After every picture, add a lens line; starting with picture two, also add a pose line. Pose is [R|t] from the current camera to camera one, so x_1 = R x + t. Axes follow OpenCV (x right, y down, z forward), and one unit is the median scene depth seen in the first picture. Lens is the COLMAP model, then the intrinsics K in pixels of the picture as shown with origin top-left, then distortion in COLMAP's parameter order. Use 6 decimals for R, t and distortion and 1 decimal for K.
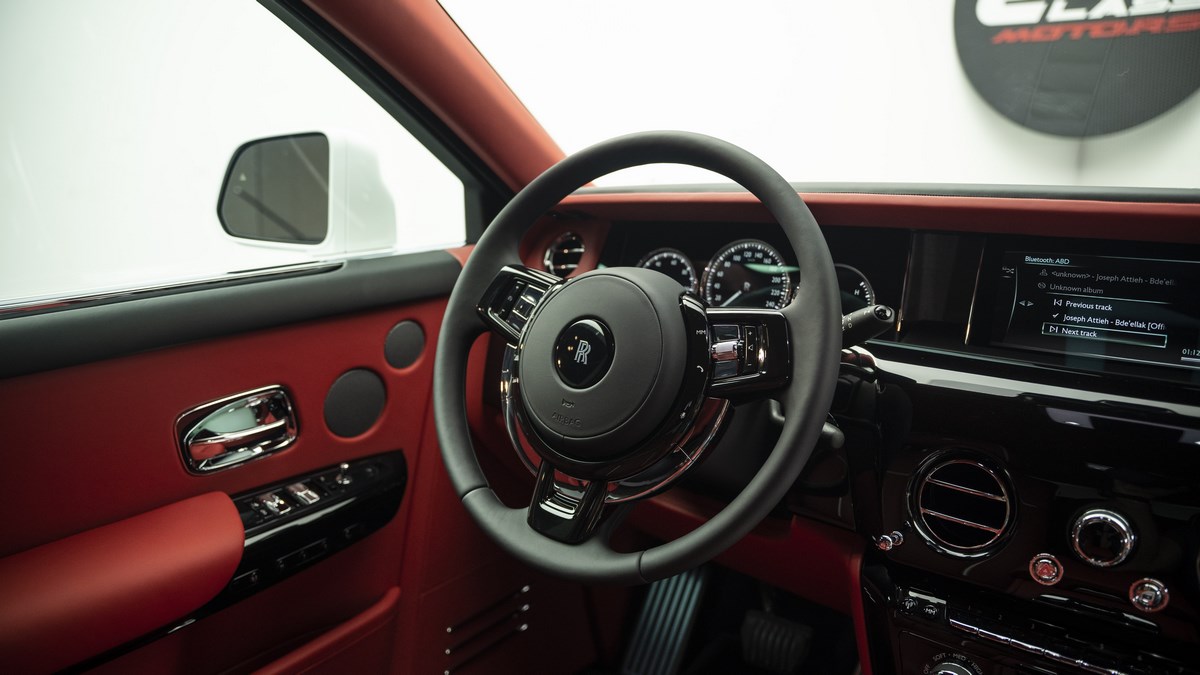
lens RADIAL K [[835.2, 0, 600.0], [0, 835.2, 337.5], [0, 0, 1]] dist [-0.186010, 0.149281]
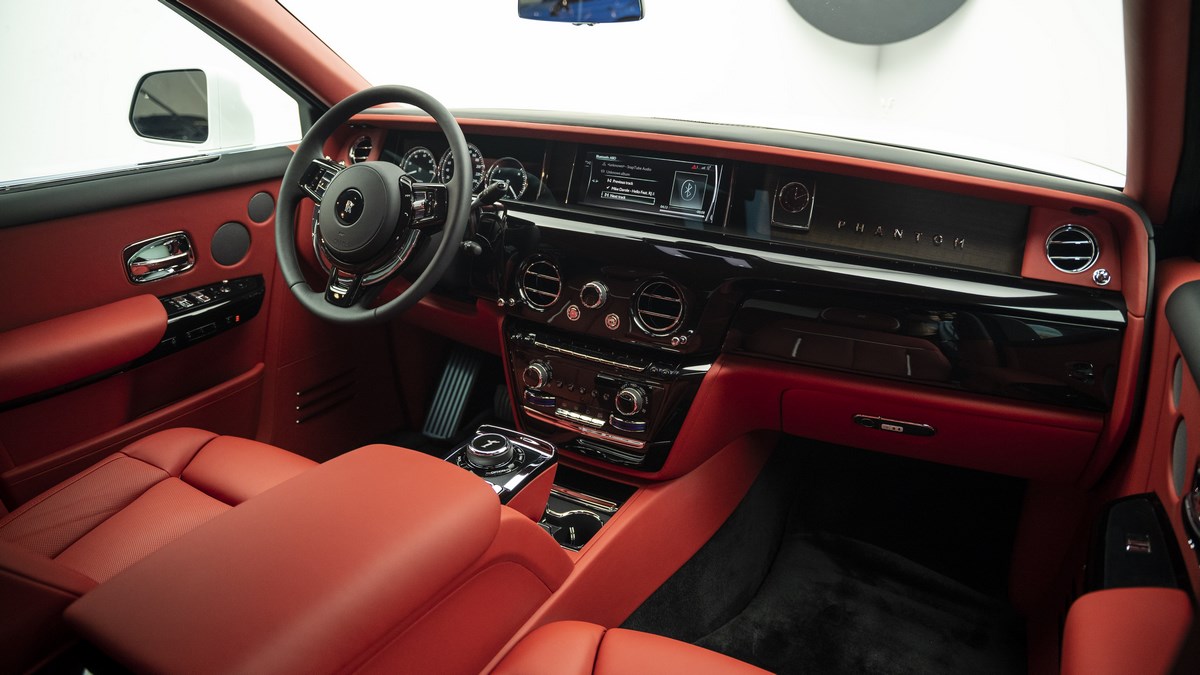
lens RADIAL K [[835.2, 0, 600.0], [0, 835.2, 337.5], [0, 0, 1]] dist [-0.186010, 0.149281]
pose [[0.991449, -0.012509, 0.129895, 0.253492], [-0.006560, 0.989359, 0.145350, 0.031647], [-0.130331, -0.144959, 0.980816, -0.803193]]
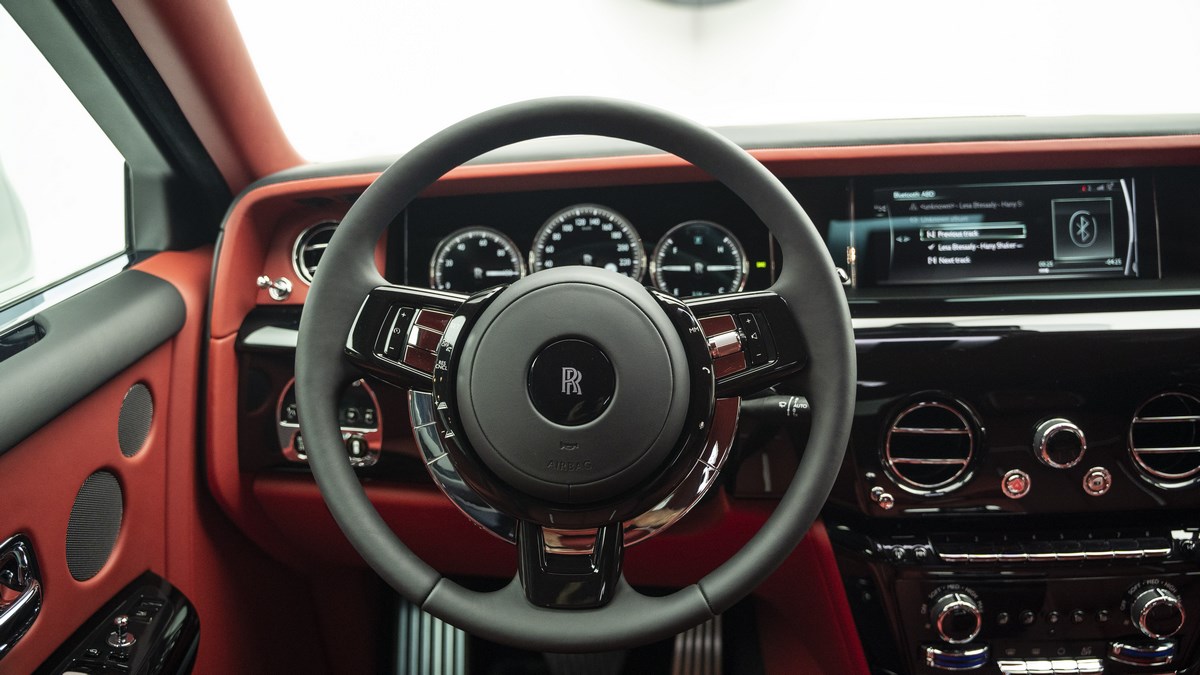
lens RADIAL K [[1020.4, 0, 600.0], [0, 1020.4, 337.5], [0, 0, 1]] dist [-0.054794, 0.011982]
pose [[0.808111, -0.194711, 0.555918, -0.459231], [0.156368, 0.980836, 0.116235, -0.113468], [-0.567896, -0.007003, 0.823070, 0.130737]]
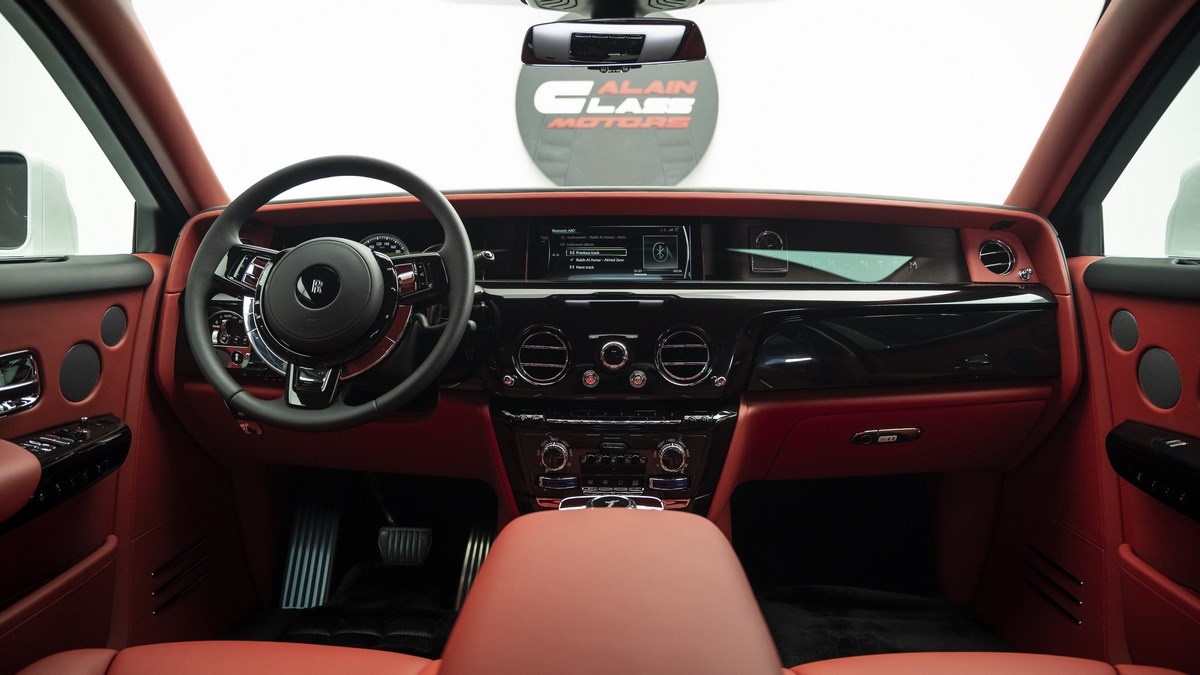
lens RADIAL K [[835.2, 0, 600.0], [0, 835.2, 337.5], [0, 0, 1]] dist [-0.186010, 0.149281]
pose [[0.811454, -0.064466, 0.580850, -0.415834], [0.121591, 0.990771, -0.059903, 0.228889], [-0.571627, 0.119235, 0.811804, -0.470684]]
